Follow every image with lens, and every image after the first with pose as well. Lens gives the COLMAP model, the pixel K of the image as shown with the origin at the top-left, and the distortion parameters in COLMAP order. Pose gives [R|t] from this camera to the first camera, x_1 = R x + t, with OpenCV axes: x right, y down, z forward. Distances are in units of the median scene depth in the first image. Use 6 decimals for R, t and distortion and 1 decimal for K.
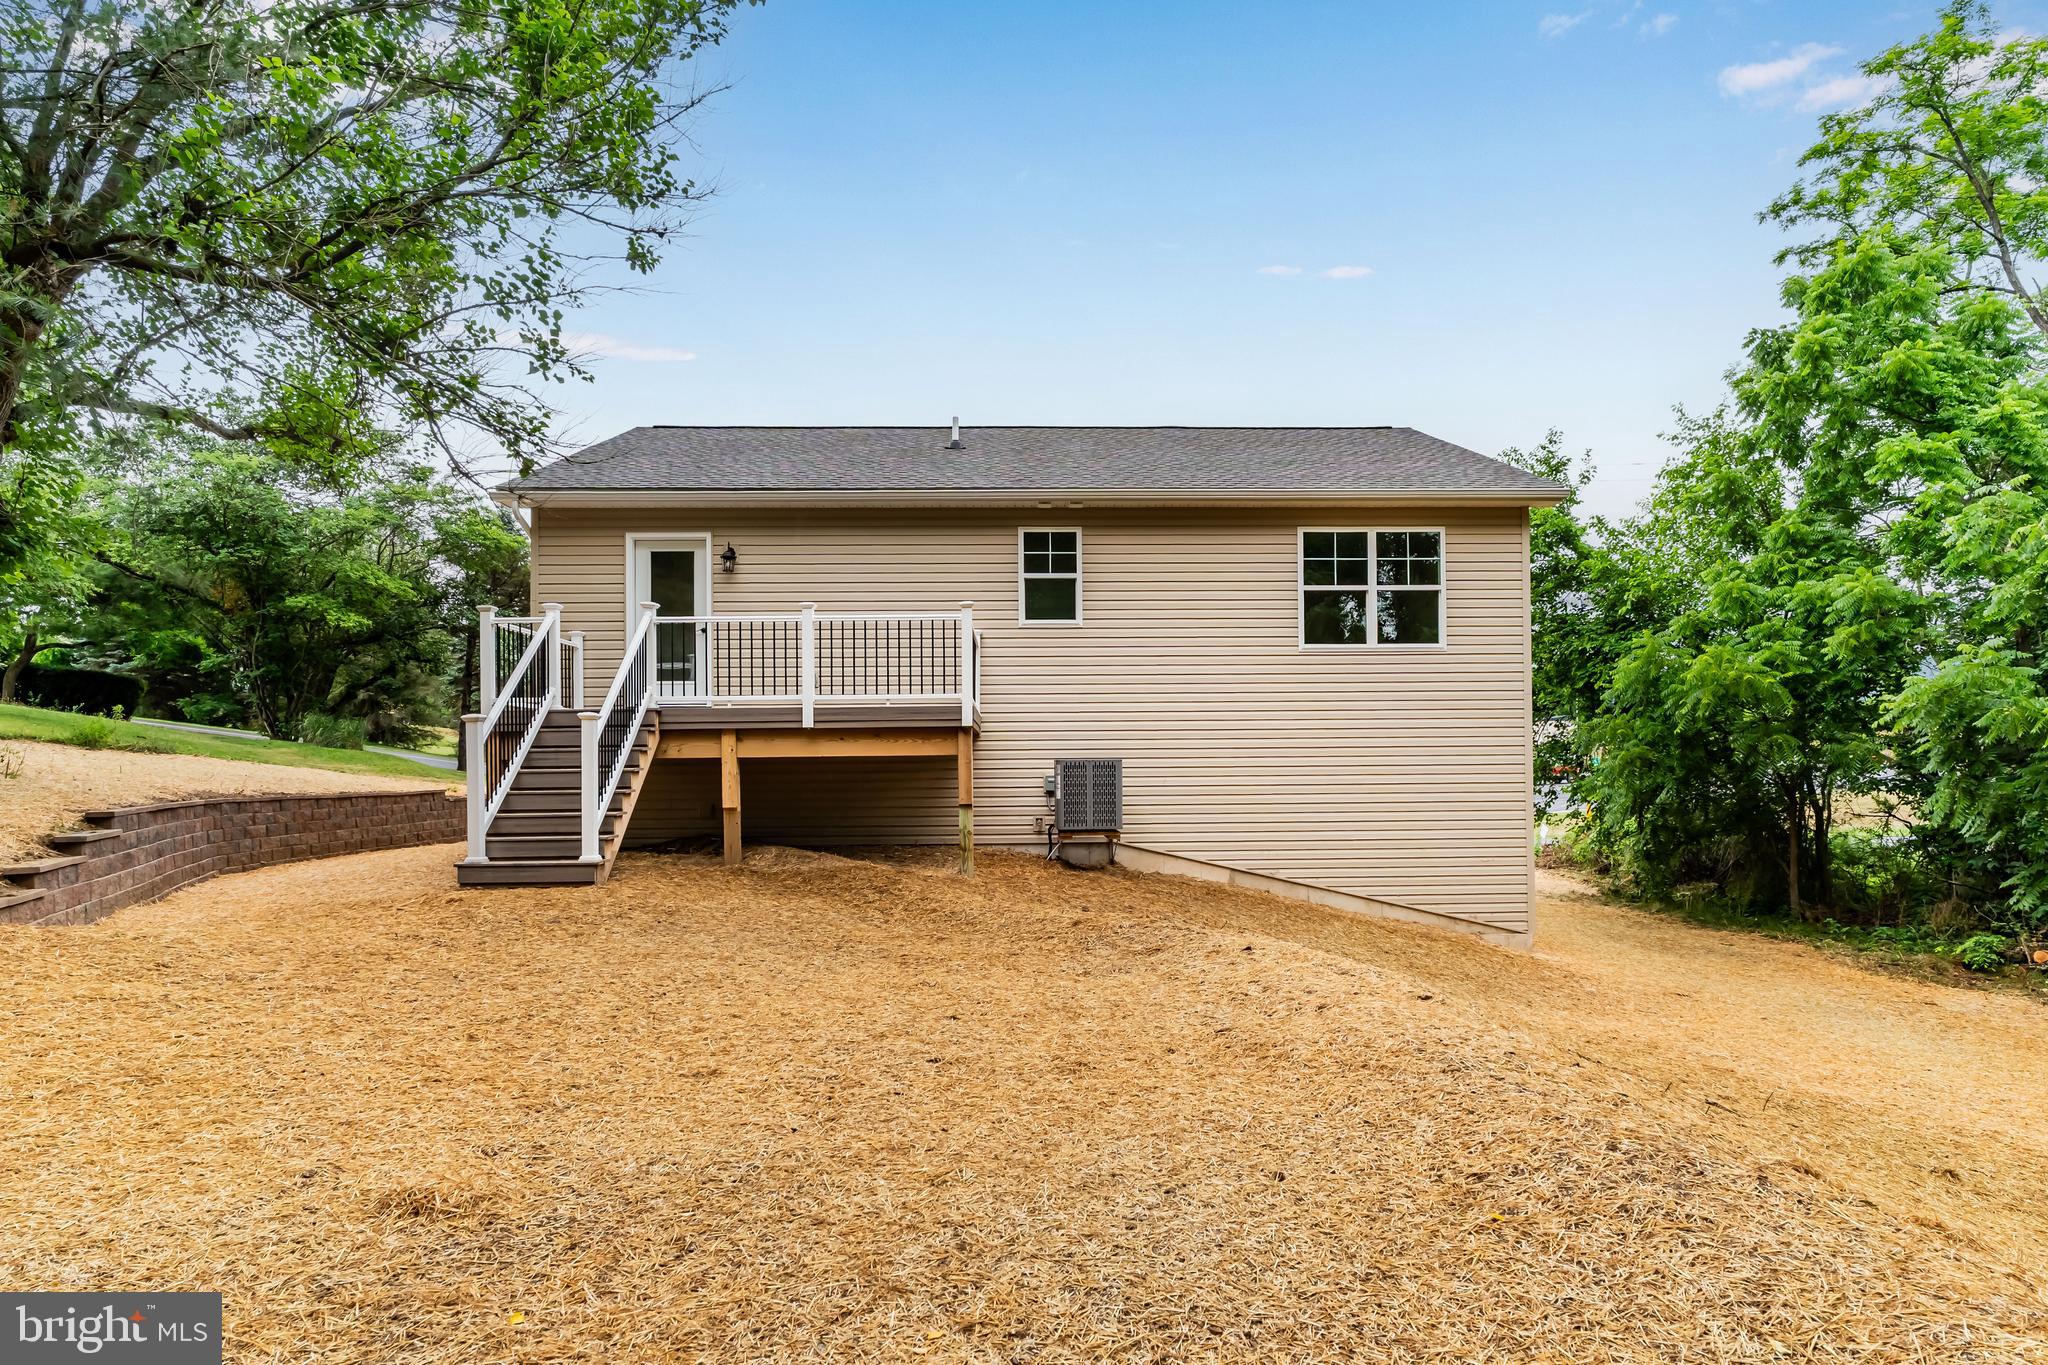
lens RADIAL K [[1192.9, 0, 1022.5], [0, 1192.9, 744.9], [0, 0, 1]] dist [-0.003763, -0.000245]
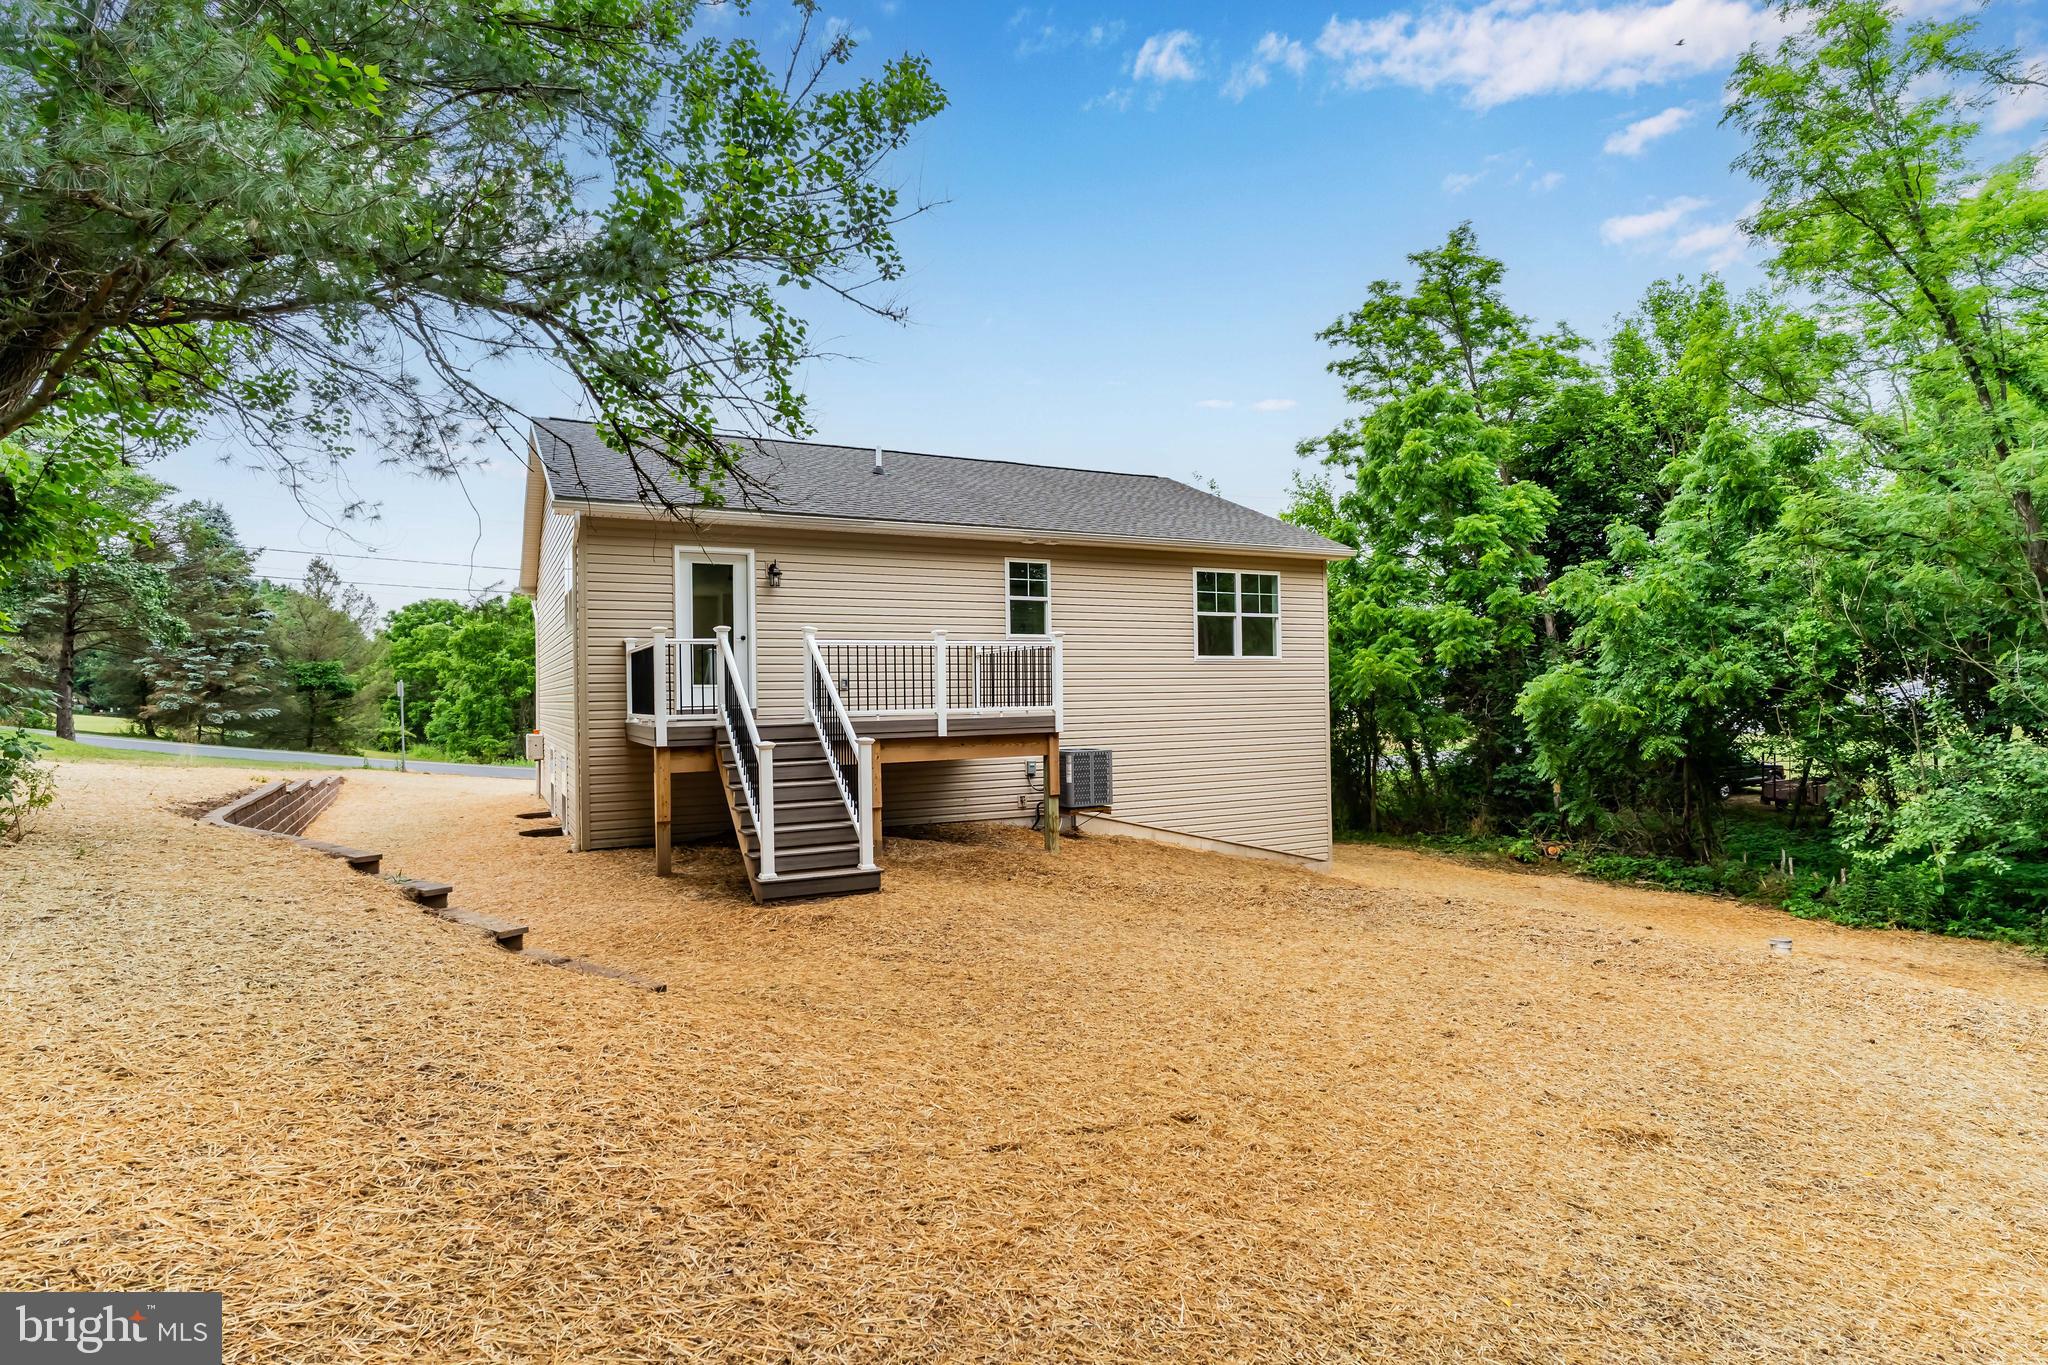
lens RADIAL K [[1054.4, 0, 1024.0], [0, 1054.4, 682.5], [0, 0, 1]] dist [-0.003657, -0.000844]
pose [[0.905611, 0.000287, 0.424108, -0.440732], [0.001089, 0.999995, -0.003002, -0.051576], [-0.424107, 0.003181, 0.905607, 0.018596]]
